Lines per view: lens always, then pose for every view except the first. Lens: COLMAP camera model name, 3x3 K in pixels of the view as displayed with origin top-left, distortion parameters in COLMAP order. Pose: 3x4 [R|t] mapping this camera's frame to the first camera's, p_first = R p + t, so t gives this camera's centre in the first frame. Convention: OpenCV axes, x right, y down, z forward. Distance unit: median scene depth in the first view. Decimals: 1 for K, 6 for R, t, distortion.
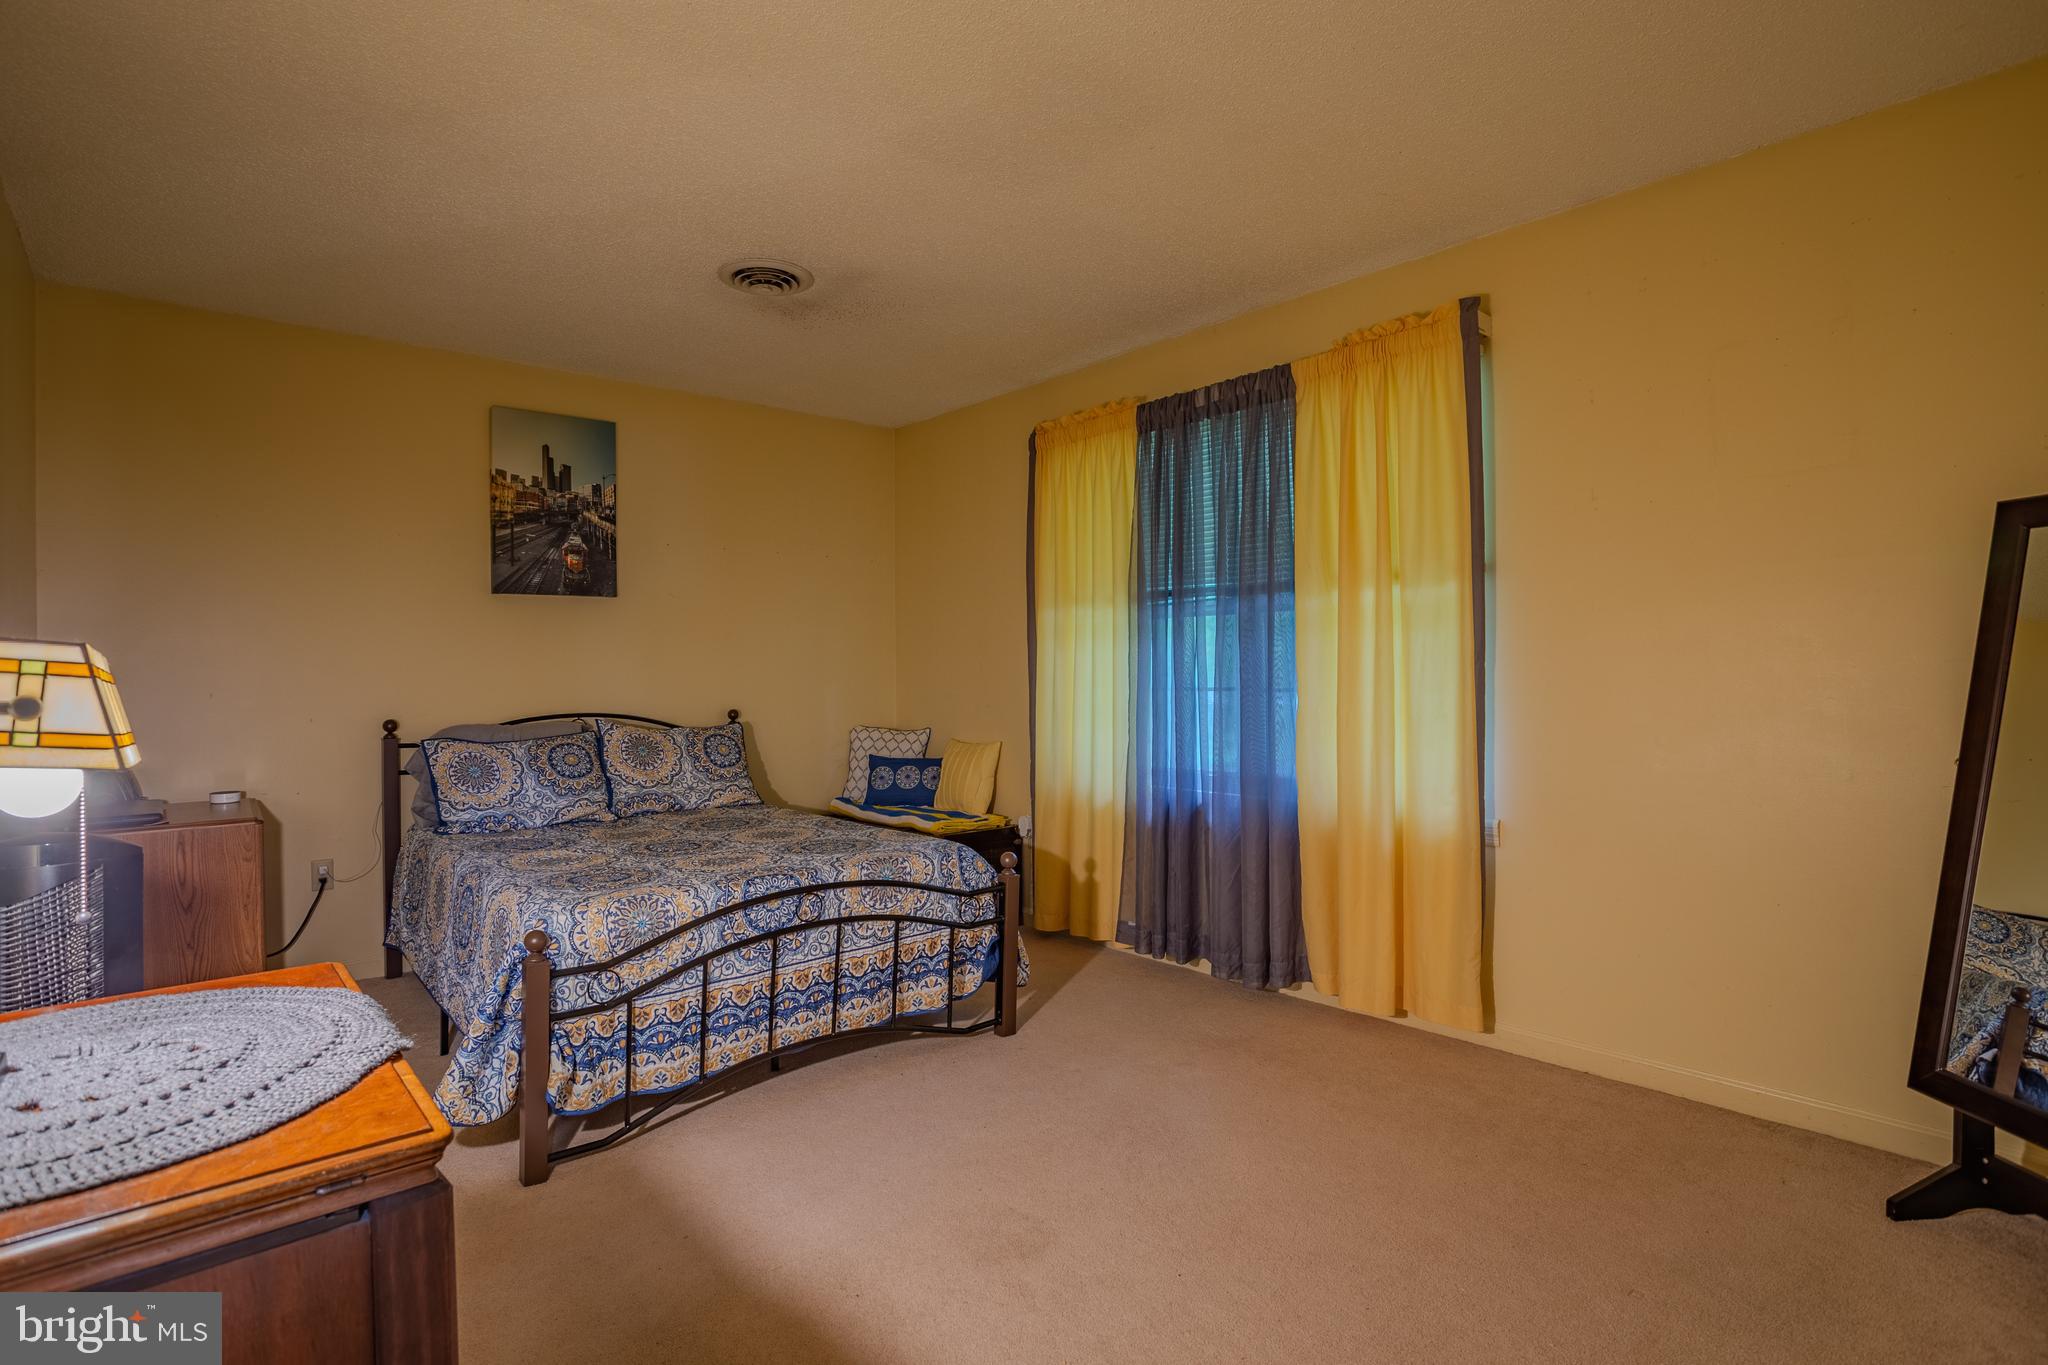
lens RADIAL K [[1019.5, 0, 1019.8], [0, 1019.5, 680.8], [0, 0, 1]] dist [-0.048514, 0.011671]
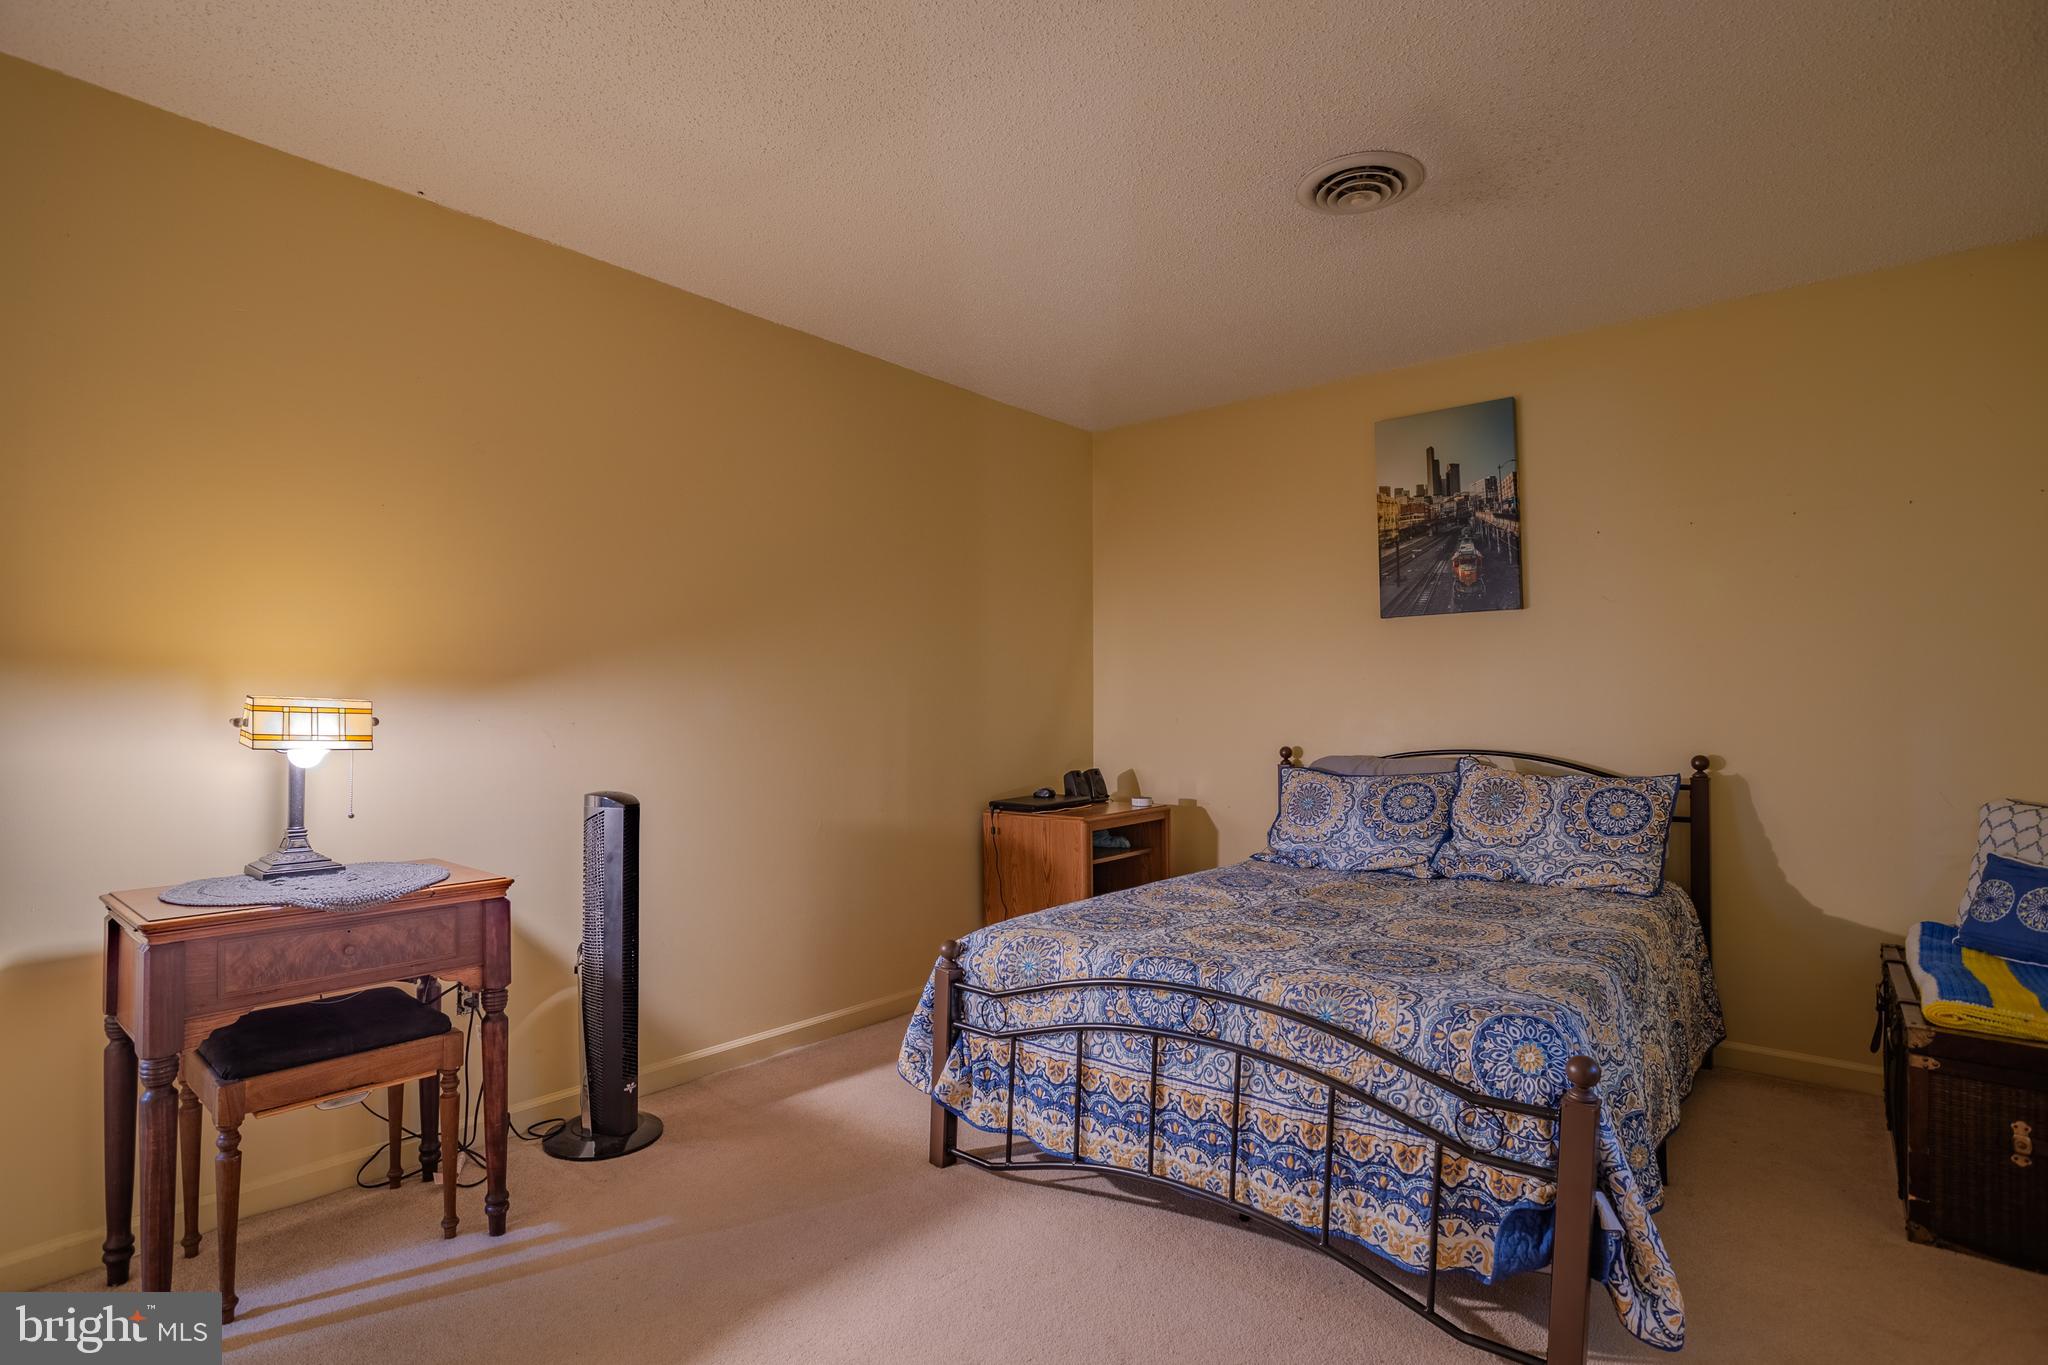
lens RADIAL K [[1019.5, 0, 1024.1], [0, 1019.5, 679.7], [0, 0, 1]] dist [-0.048514, 0.011671]
pose [[0.151914, -0.017504, -0.988239, 0.469228], [-0.004312, 0.999822, -0.018372, -0.012685], [0.988384, 0.007053, 0.151812, 0.668101]]
